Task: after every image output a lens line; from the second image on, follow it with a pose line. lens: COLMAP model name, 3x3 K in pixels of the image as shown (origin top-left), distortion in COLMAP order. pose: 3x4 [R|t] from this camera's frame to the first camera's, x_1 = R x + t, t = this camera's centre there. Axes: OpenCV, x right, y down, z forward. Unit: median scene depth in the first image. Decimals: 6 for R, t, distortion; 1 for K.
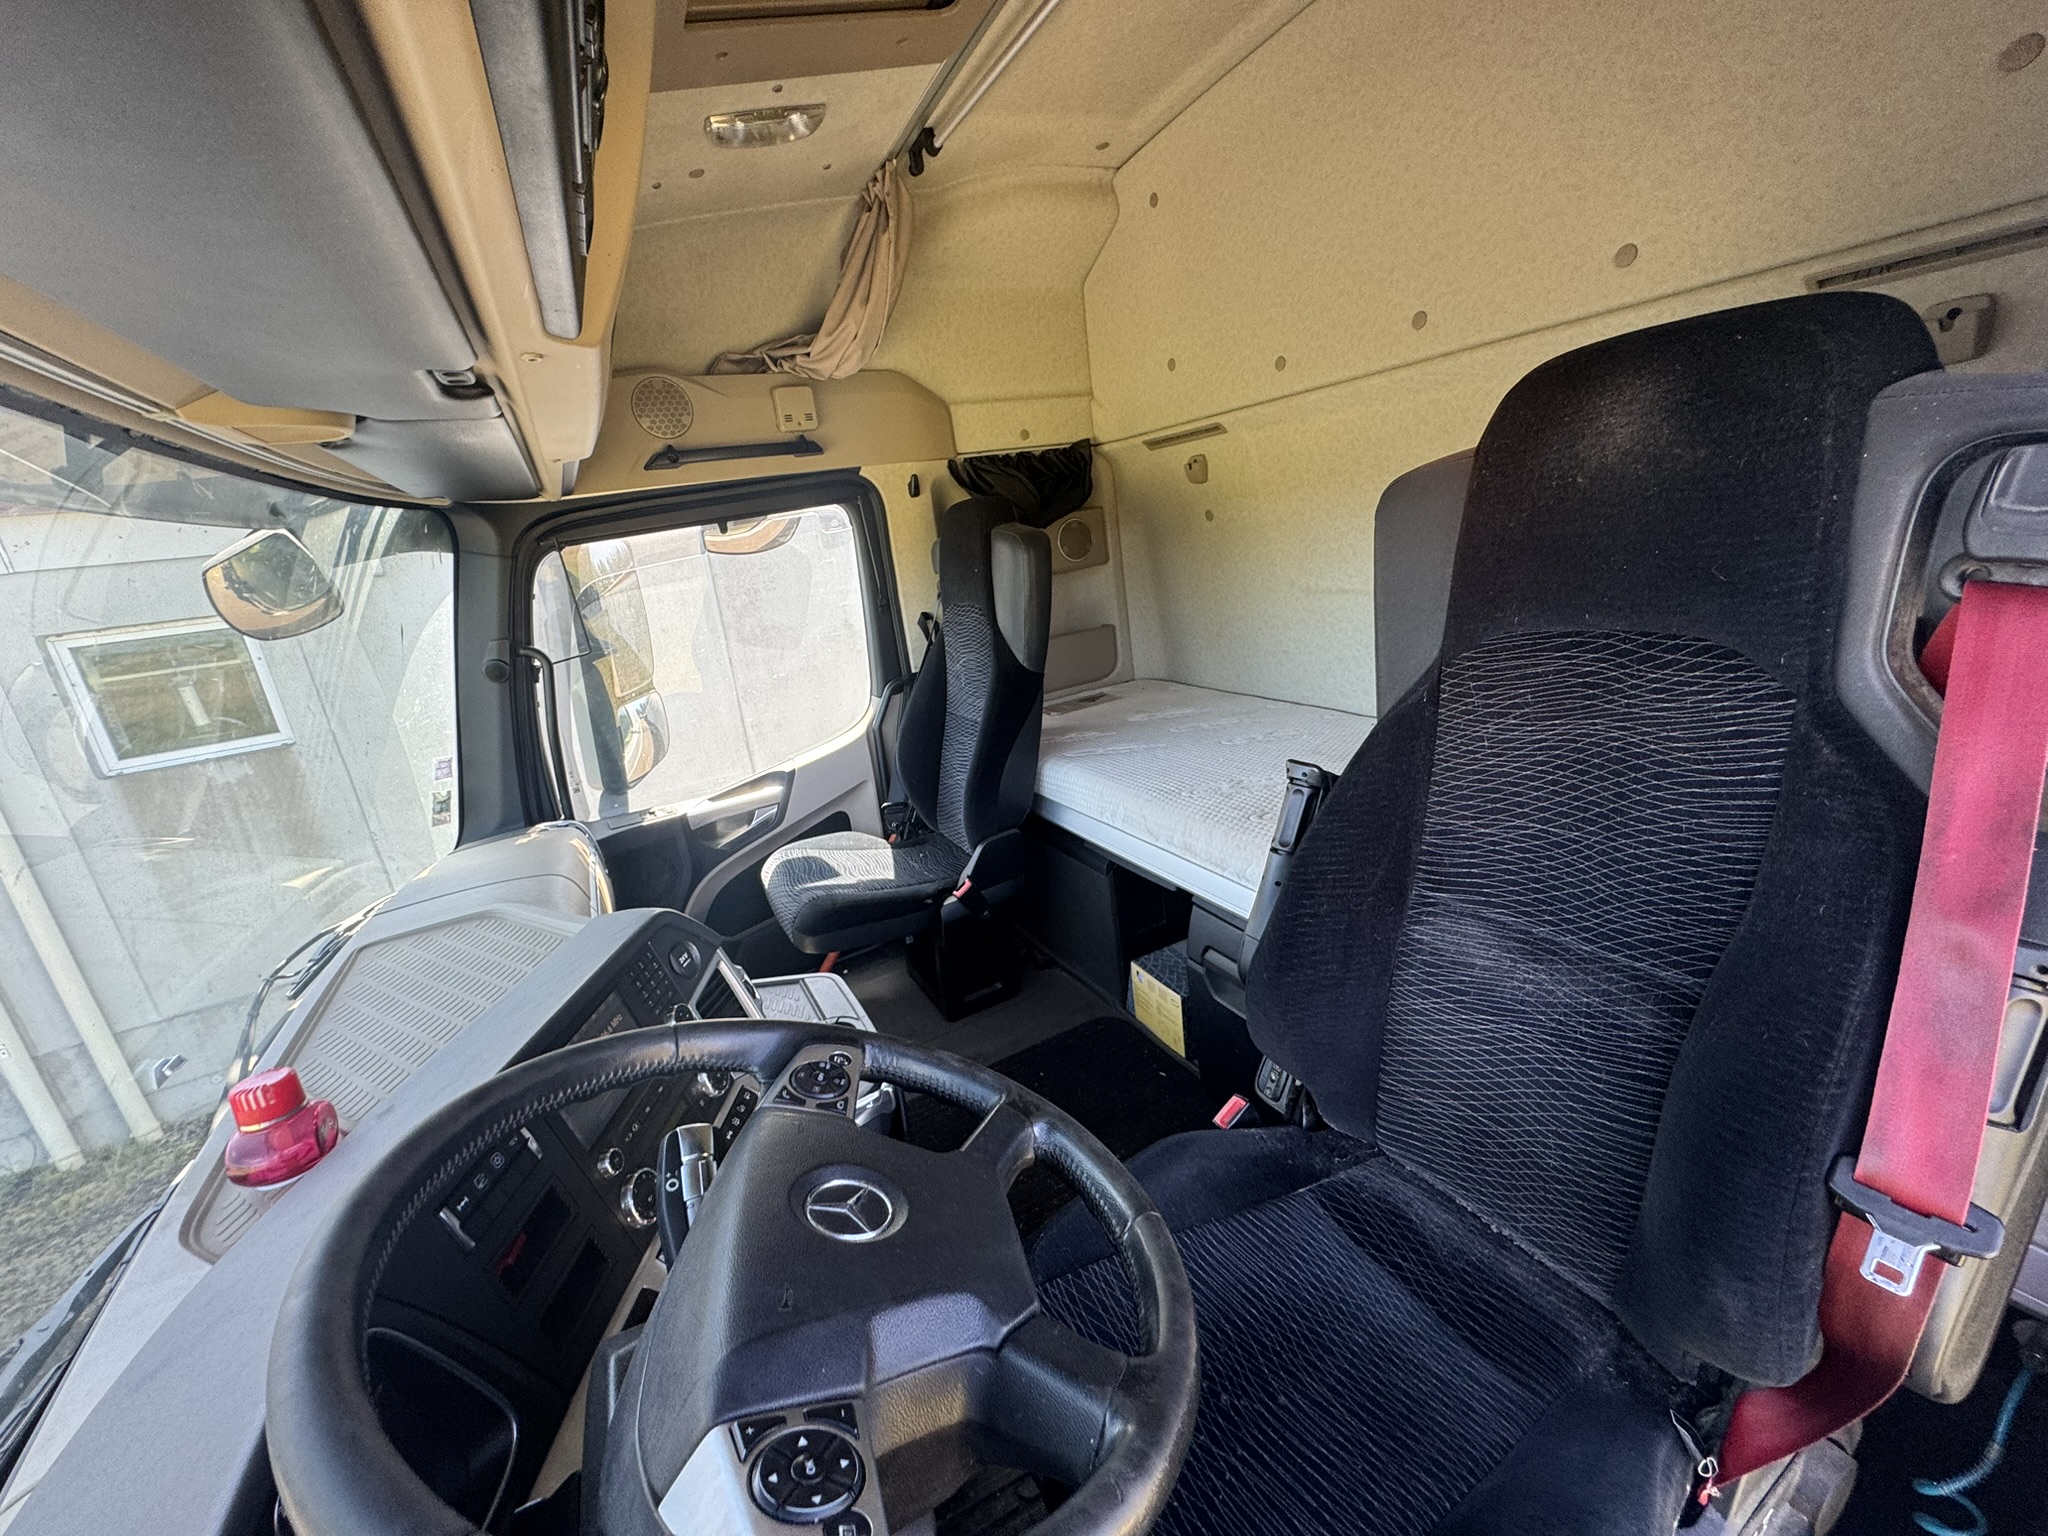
lens RADIAL K [[819.3, 0, 1021.6], [0, 819.3, 767.9], [0, 0, 1]] dist [-0.006300, -0.000063]
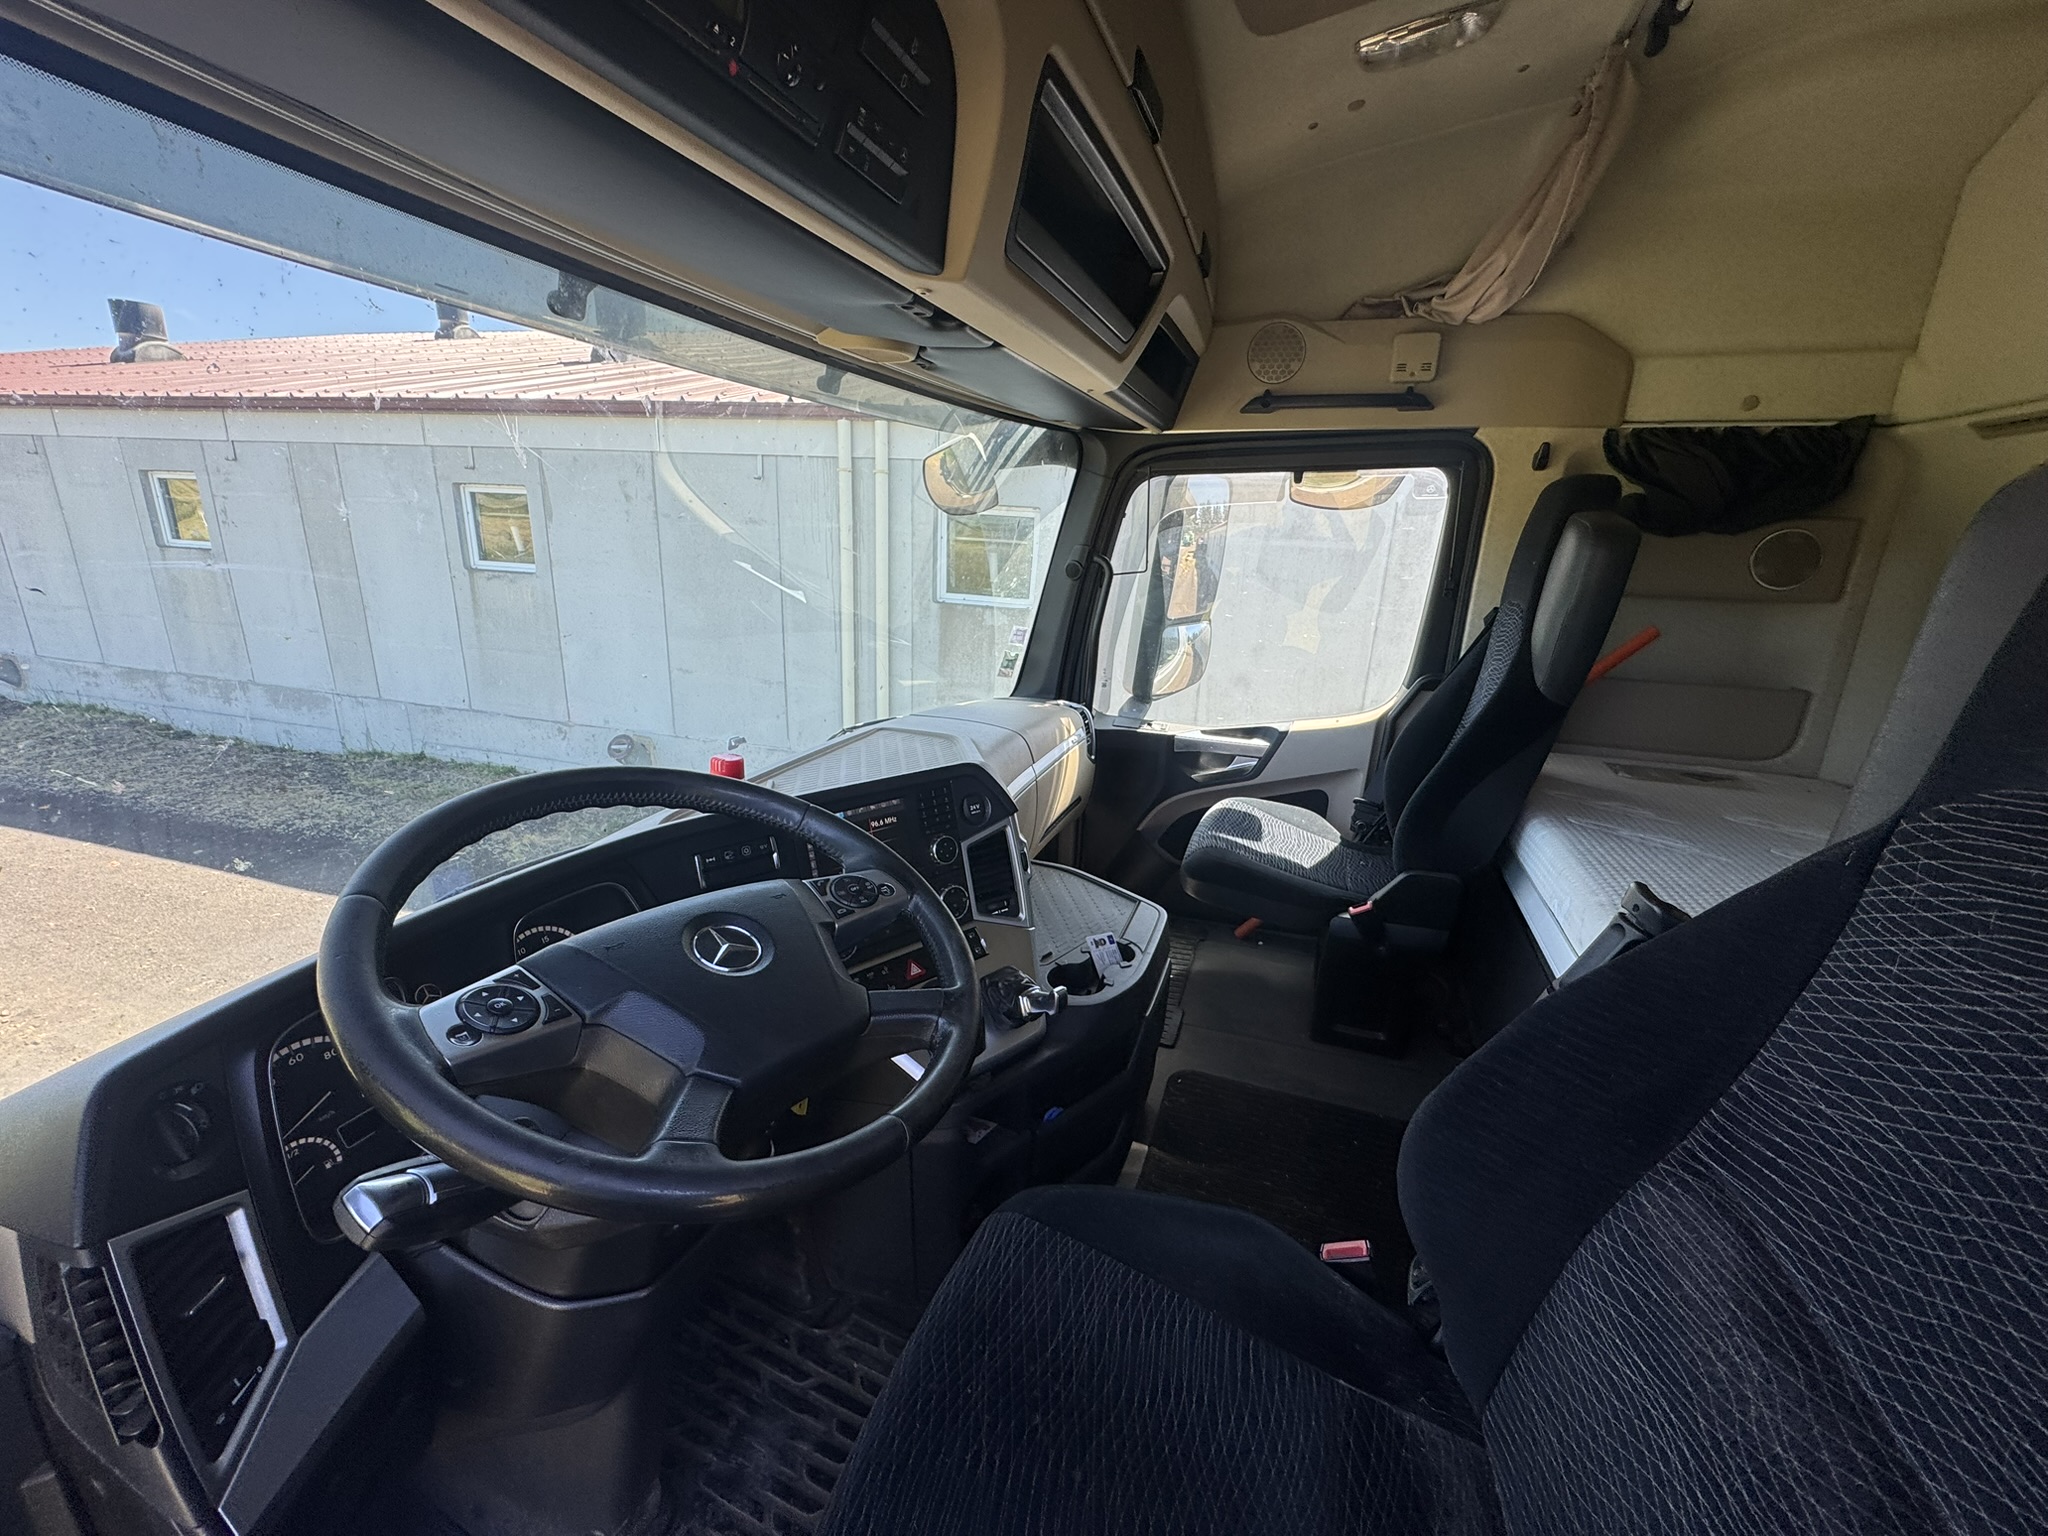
lens RADIAL K [[819.3, 0, 1017.7], [0, 819.3, 767.7], [0, 0, 1]] dist [-0.006300, -0.000063]
pose [[0.656577, 0.350892, -0.667669, 0.216008], [-0.322963, 0.930734, 0.171548, -0.025477], [0.681617, 0.102998, 0.724424, 0.084948]]
